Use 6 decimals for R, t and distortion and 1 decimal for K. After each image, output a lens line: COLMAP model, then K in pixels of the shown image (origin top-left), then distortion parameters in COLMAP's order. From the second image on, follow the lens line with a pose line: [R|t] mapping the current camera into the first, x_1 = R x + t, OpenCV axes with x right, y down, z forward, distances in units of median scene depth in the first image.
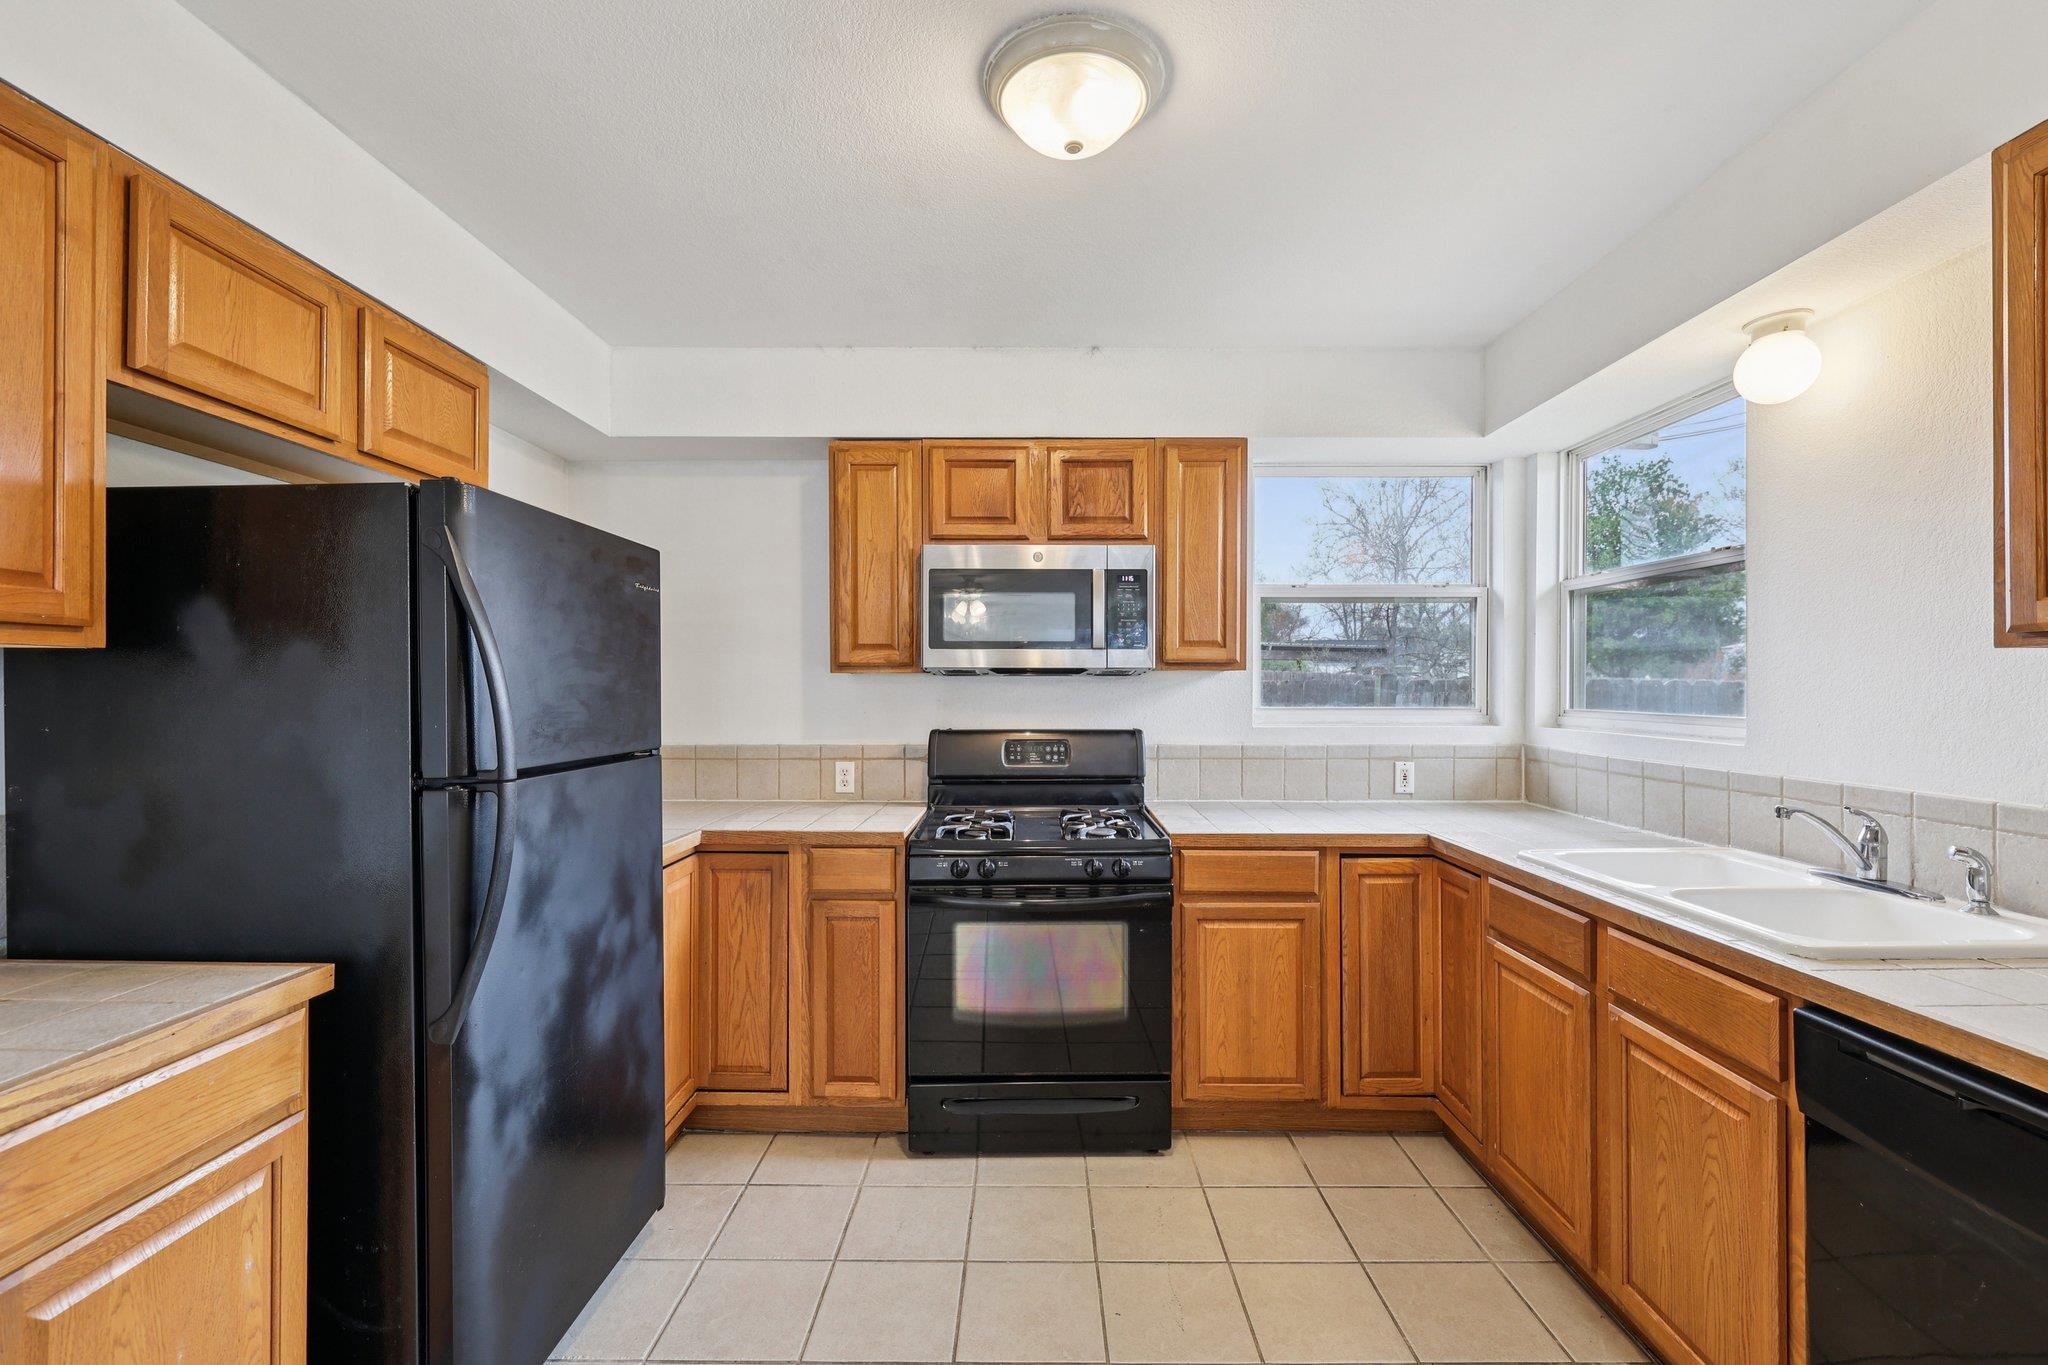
lens RADIAL K [[861.9, 0, 1027.3], [0, 861.9, 685.5], [0, 0, 1]] dist [0.000113, 0.000224]
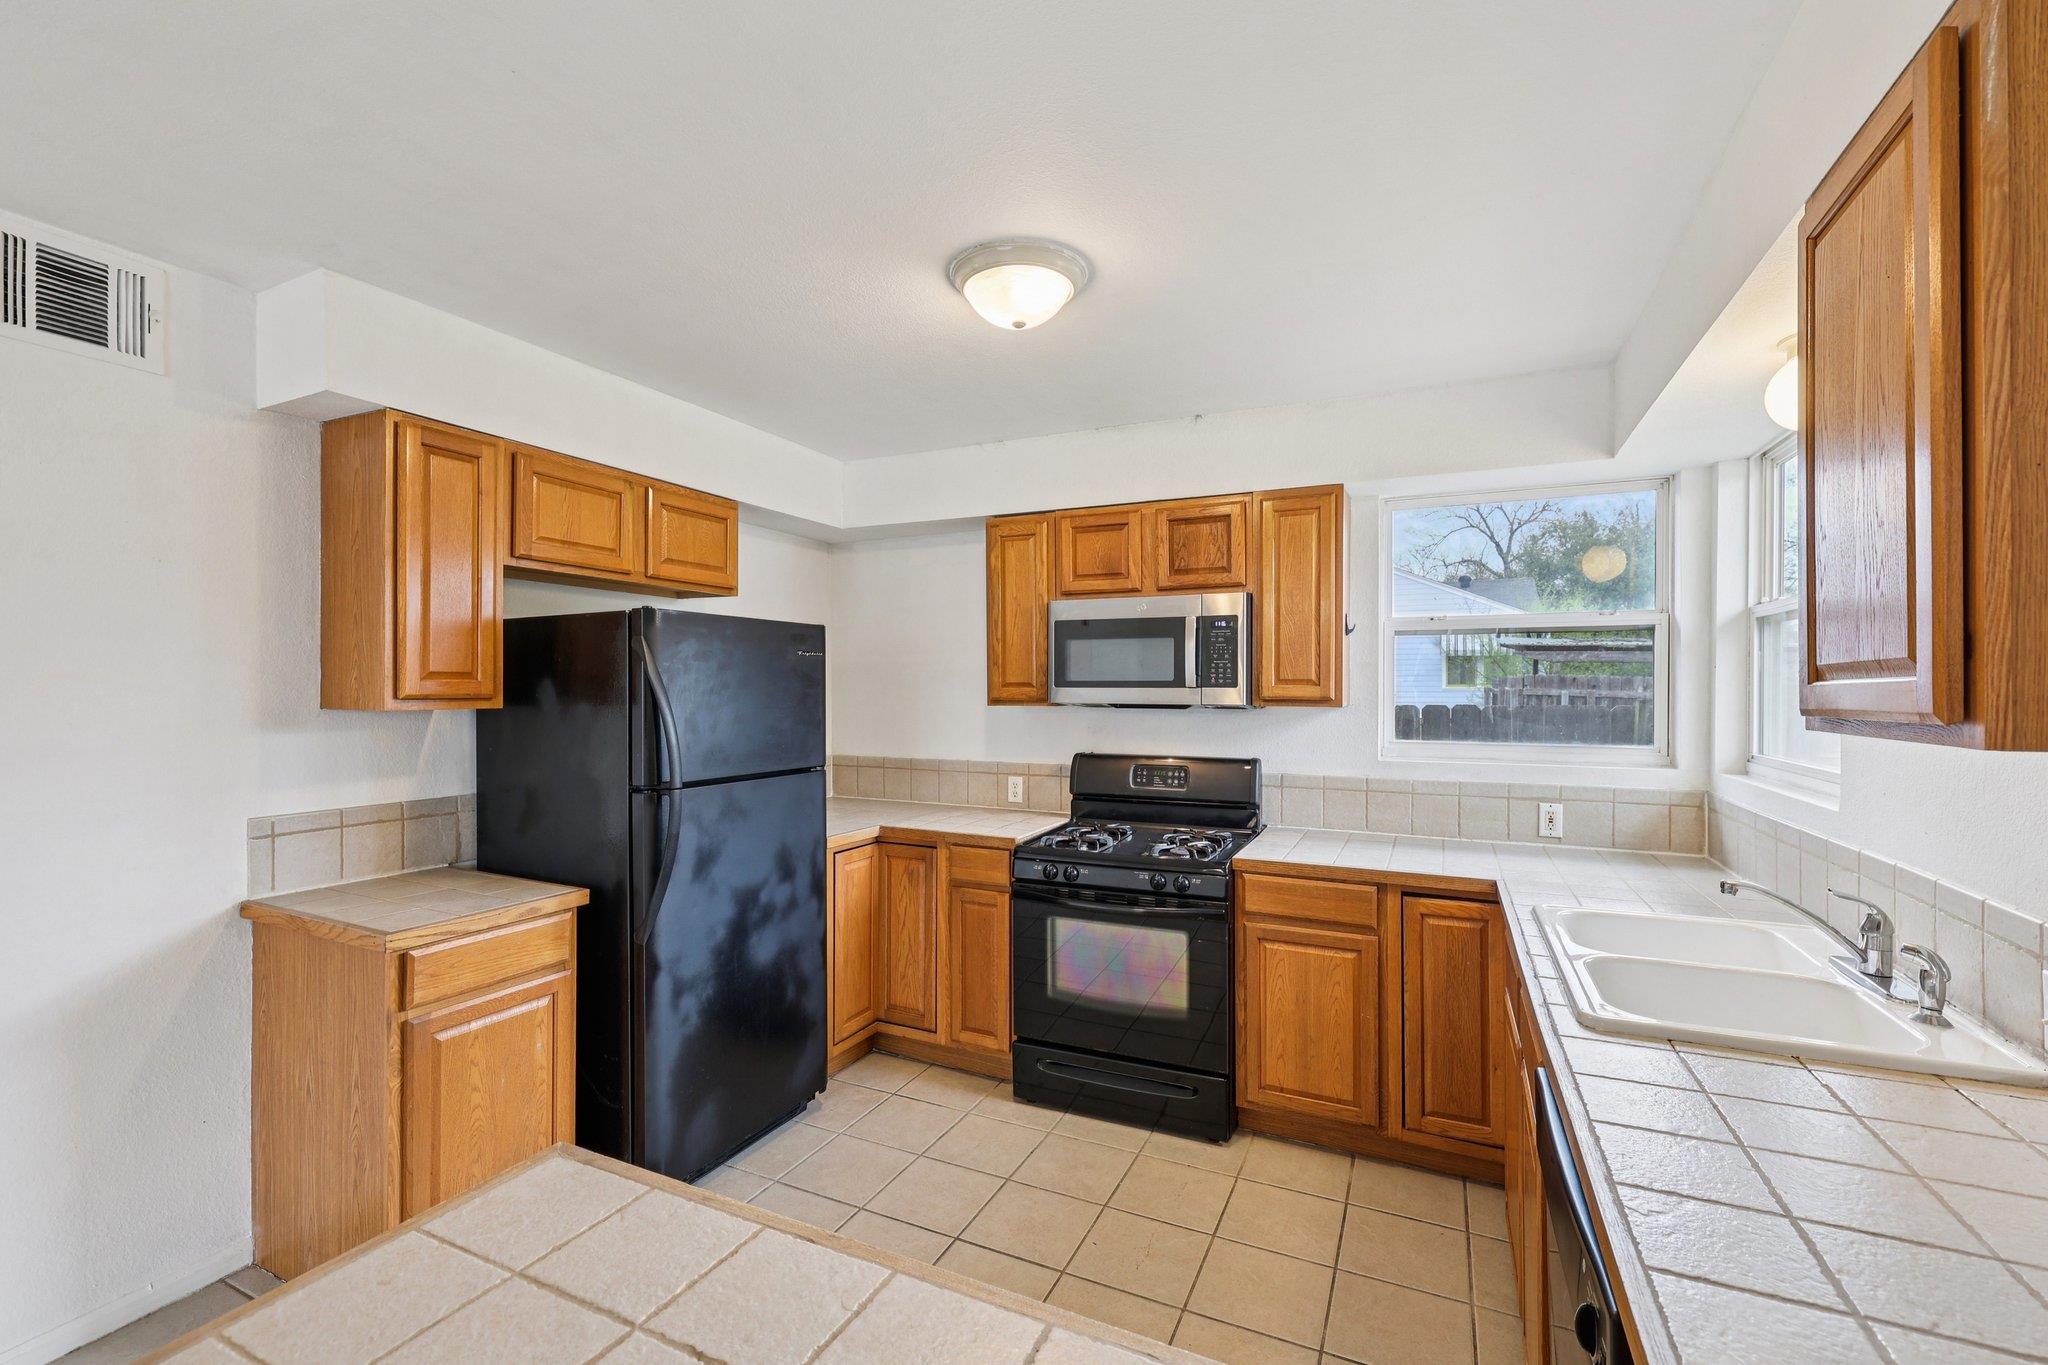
lens RADIAL K [[861.9, 0, 1027.3], [0, 861.9, 685.5], [0, 0, 1]] dist [0.000113, 0.000224]
pose [[0.908201, 0.000733, -0.418534, 0.388624], [-0.001272, 0.999999, -0.001008, -0.047875], [0.418533, 0.001447, 0.908201, -0.115861]]
